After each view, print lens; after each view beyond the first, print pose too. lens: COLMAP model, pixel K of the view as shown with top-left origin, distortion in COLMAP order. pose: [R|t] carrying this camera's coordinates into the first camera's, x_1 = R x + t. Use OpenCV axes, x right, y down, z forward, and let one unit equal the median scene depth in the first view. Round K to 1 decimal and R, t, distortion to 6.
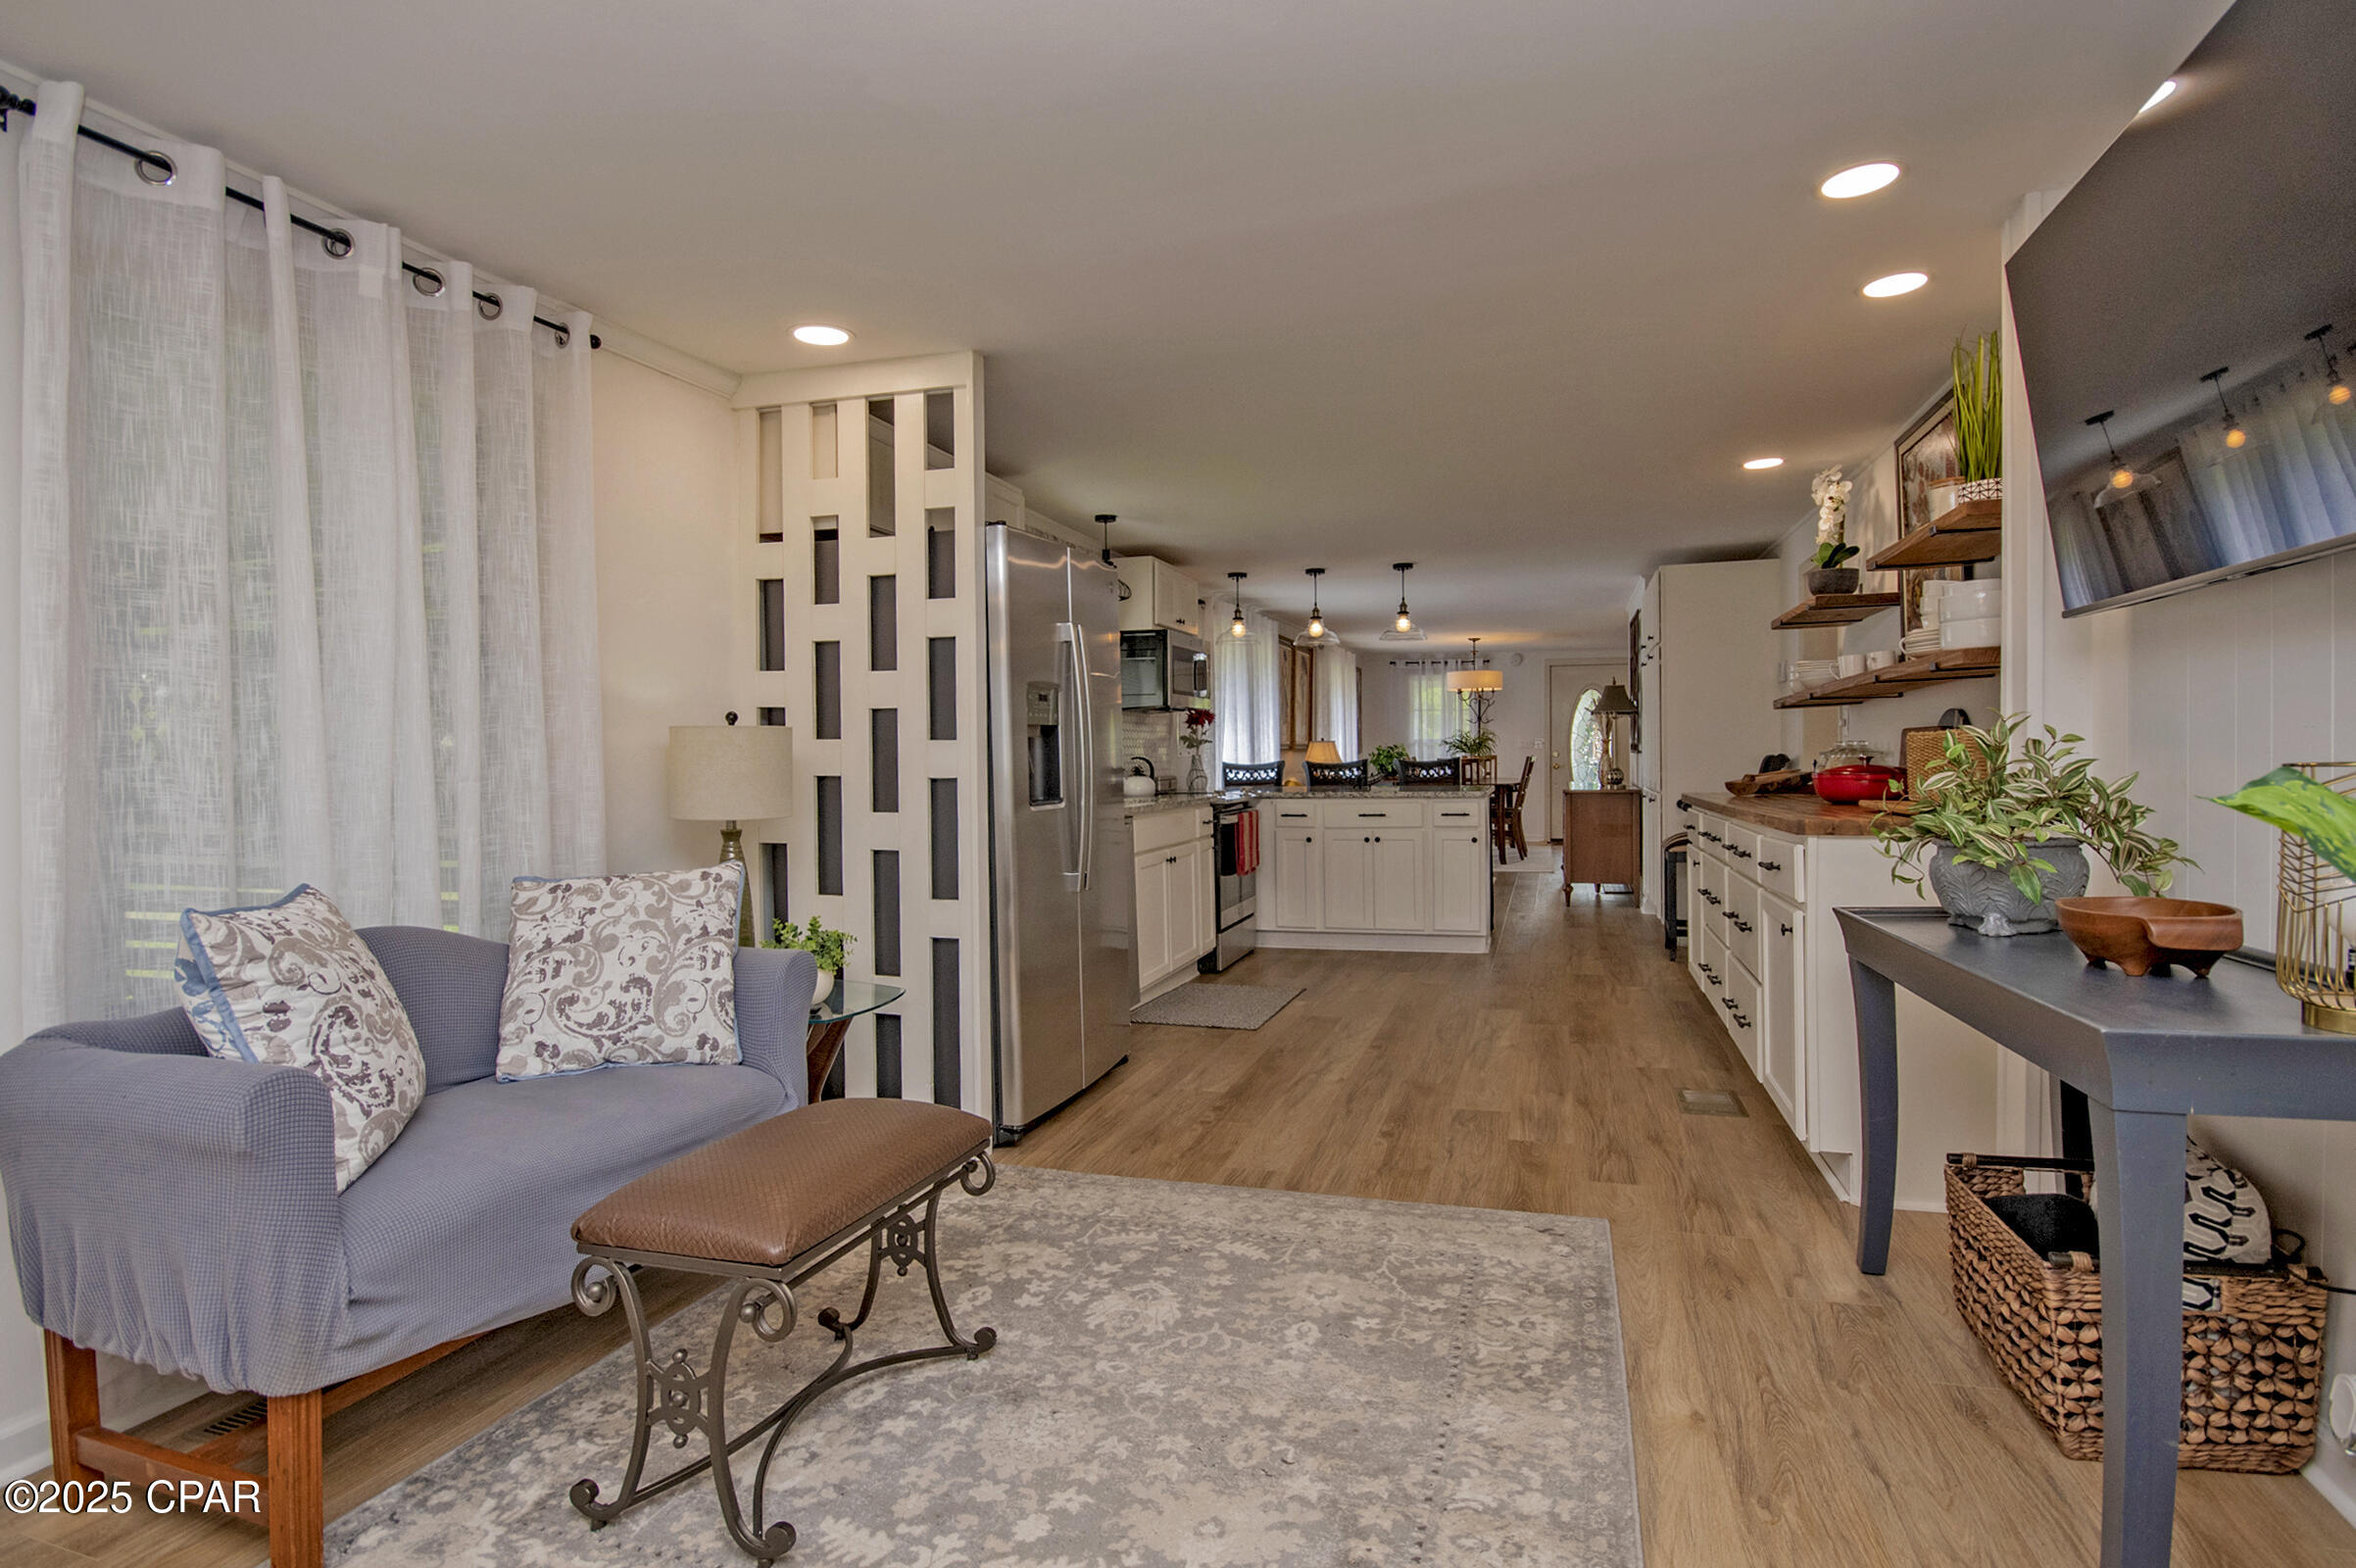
lens RADIAL K [[1050.5, 0, 1178.3], [0, 1050.5, 785.6], [0, 0, 1]] dist [-0.001961, -0.000142]
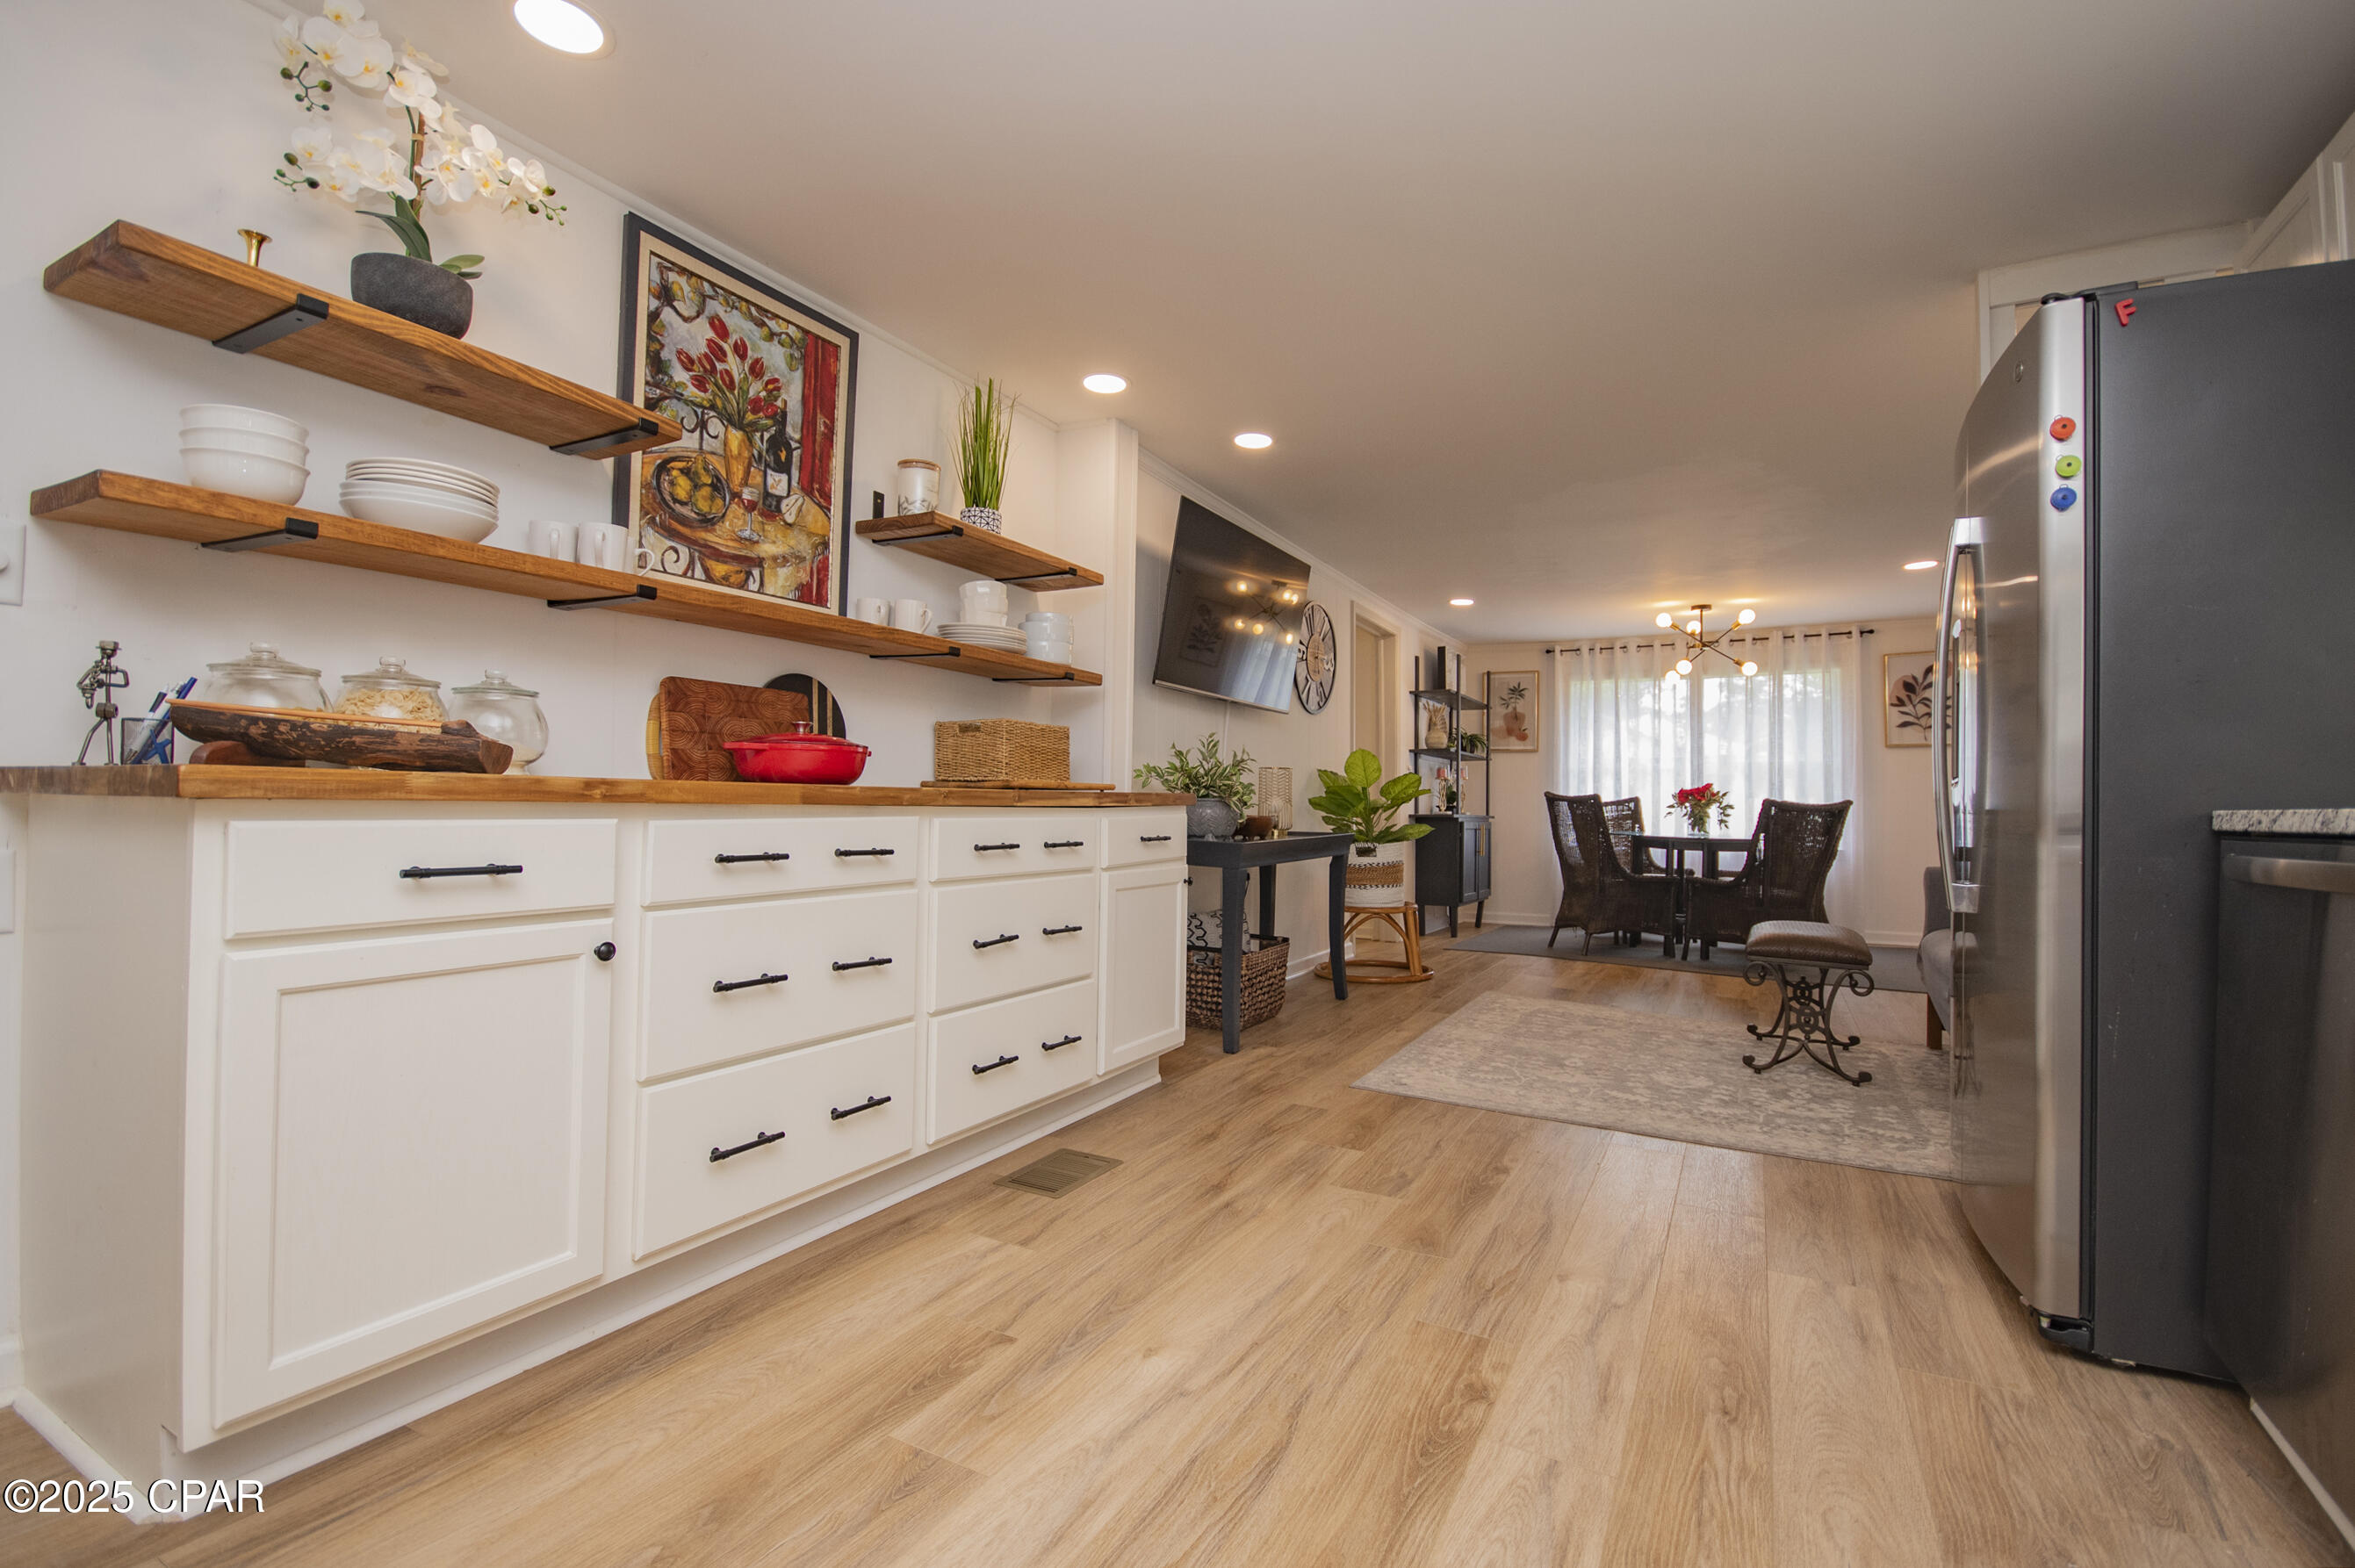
lens RADIAL K [[1050.0, 0, 1176.0], [0, 1050.0, 791.1], [0, 0, 1]] dist [-0.001961, -0.000142]
pose [[-0.983771, 0.005066, 0.179357, 0.372962], [0.005308, 0.999986, 0.000870, 0.026556], [-0.179350, 0.001808, -0.983784, 2.314239]]
